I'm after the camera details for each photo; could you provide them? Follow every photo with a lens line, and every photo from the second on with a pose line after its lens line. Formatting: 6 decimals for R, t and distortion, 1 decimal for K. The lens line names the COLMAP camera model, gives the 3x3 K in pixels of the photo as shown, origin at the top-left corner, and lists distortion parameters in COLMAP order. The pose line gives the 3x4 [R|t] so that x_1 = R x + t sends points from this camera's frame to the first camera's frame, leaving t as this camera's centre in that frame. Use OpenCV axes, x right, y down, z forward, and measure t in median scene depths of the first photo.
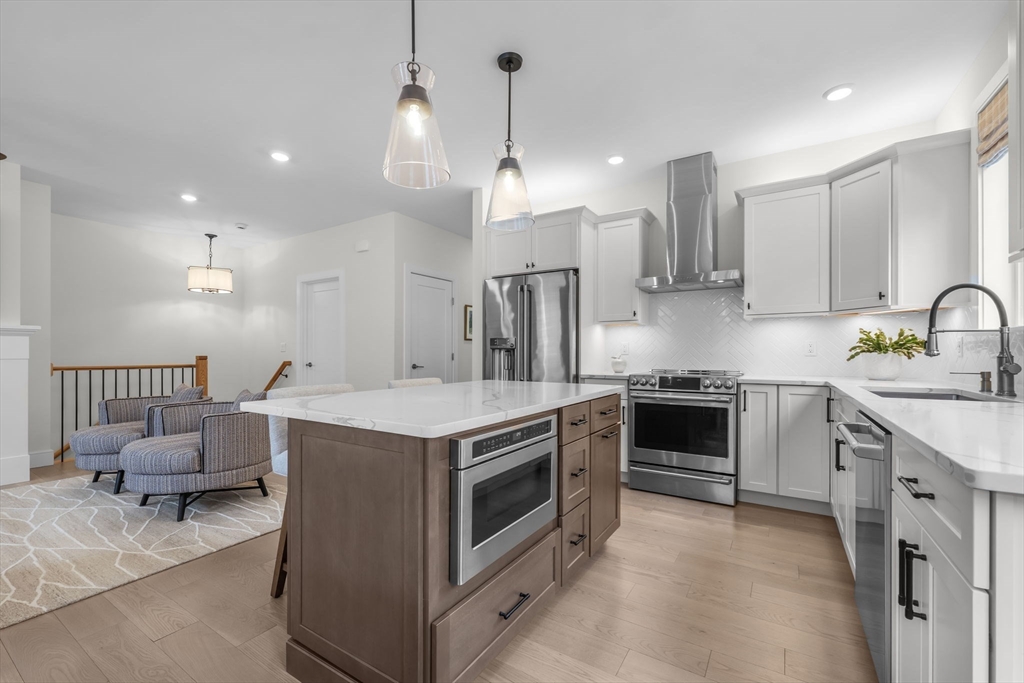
lens RADIAL K [[424.6, 0, 510.1], [0, 424.6, 352.9], [0, 0, 1]] dist [-0.000535, -0.000121]
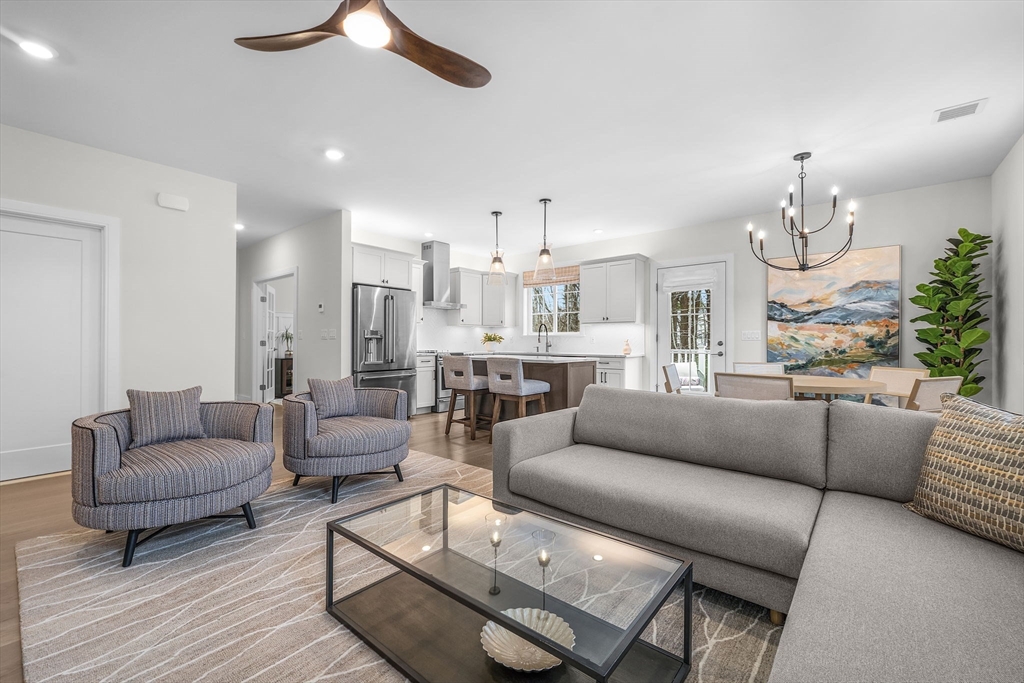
lens RADIAL K [[432.3, 0, 493.9], [0, 432.3, 345.2], [0, 0, 1]] dist [-0.003159, -0.000277]
pose [[0.151134, -0.007815, 0.988482, -1.672656], [-0.004748, 0.999951, 0.008632, 0.000032], [-0.988502, -0.005997, 0.151090, 0.480908]]
